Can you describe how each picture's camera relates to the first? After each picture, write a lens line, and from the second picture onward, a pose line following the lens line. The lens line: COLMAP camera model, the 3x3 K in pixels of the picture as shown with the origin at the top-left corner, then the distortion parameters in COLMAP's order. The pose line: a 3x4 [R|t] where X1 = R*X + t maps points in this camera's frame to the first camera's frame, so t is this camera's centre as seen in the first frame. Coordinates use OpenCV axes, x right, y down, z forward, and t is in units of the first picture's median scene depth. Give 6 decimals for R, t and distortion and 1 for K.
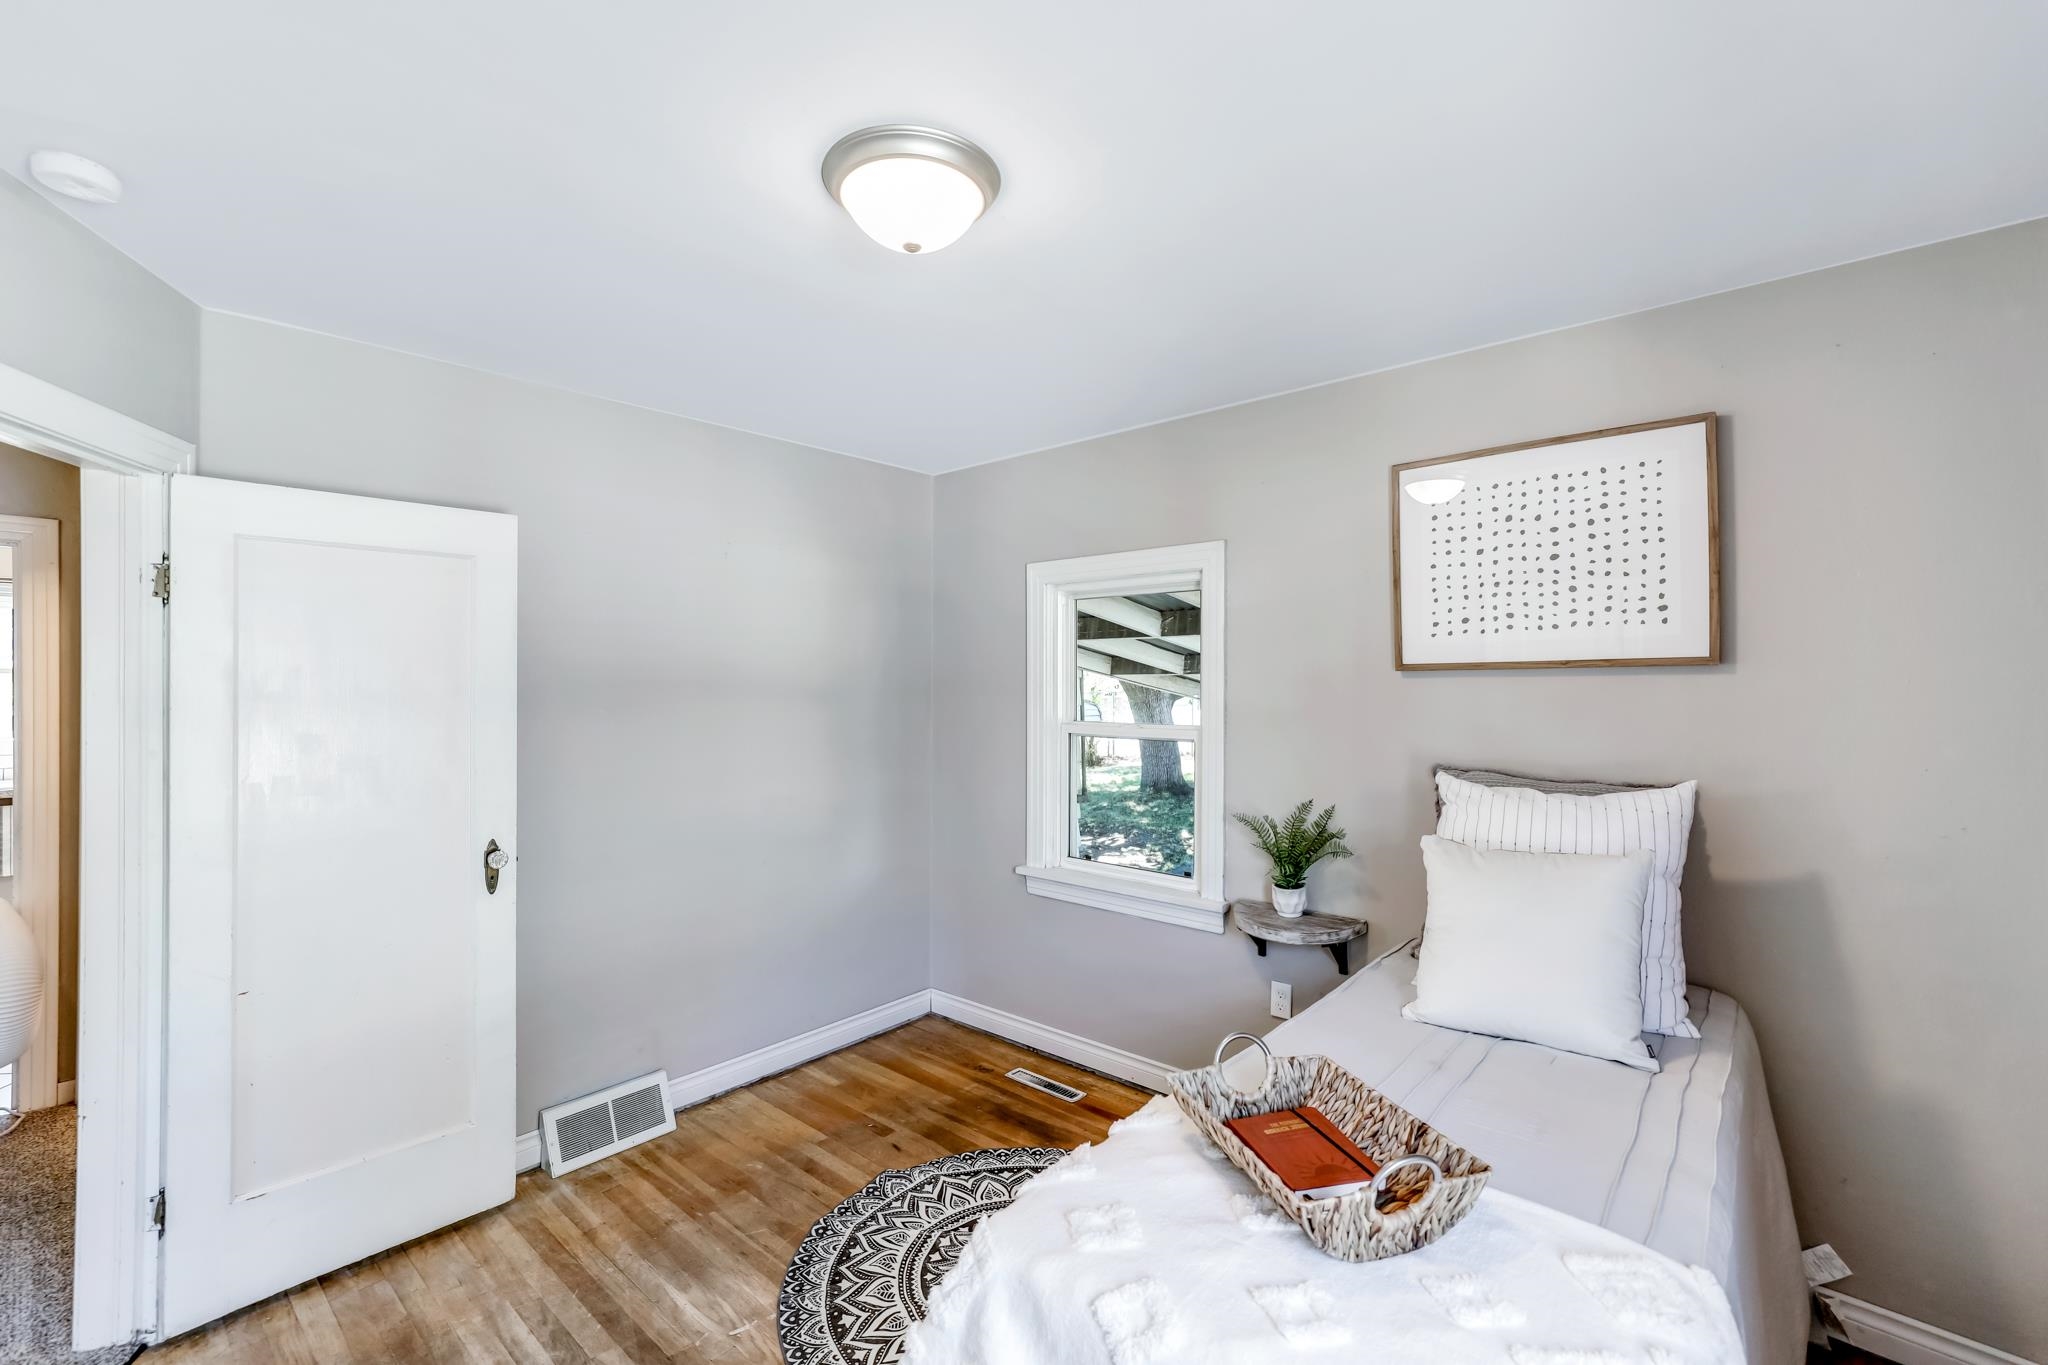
lens RADIAL K [[882.9, 0, 1019.5], [0, 882.9, 677.2], [0, 0, 1]] dist [-0.005074, 0.001743]
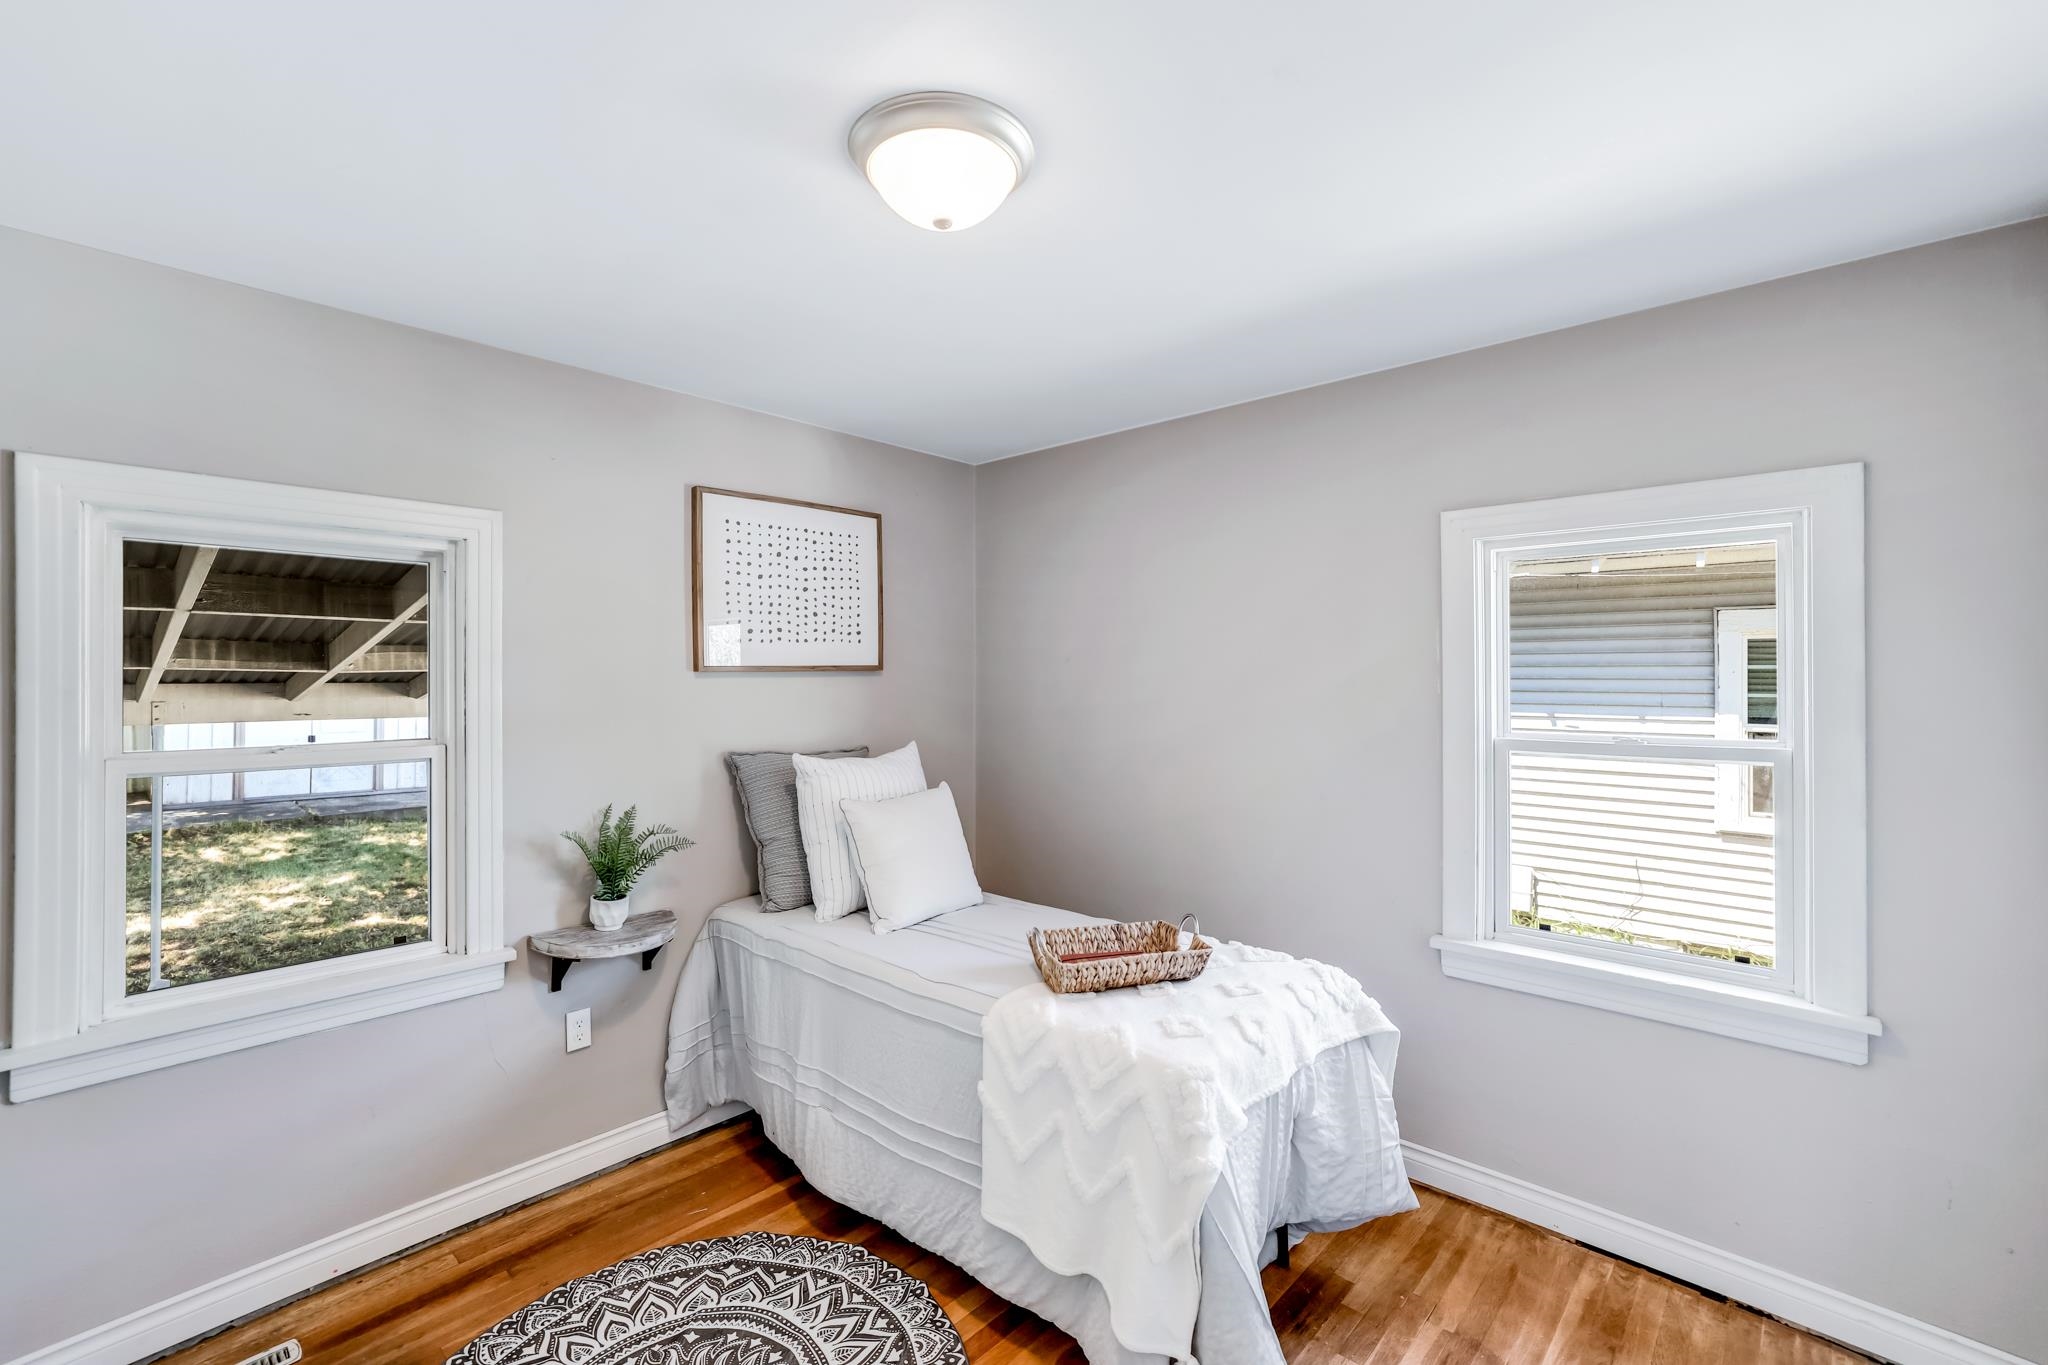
lens RADIAL K [[882.9, 0, 1030.3], [0, 882.9, 675.0], [0, 0, 1]] dist [-0.005074, 0.001743]
pose [[0.007236, 0.005890, 0.999956, -0.737185], [0.000506, 0.999983, -0.005894, 0.004043], [-0.999974, 0.000548, 0.007233, 0.627276]]
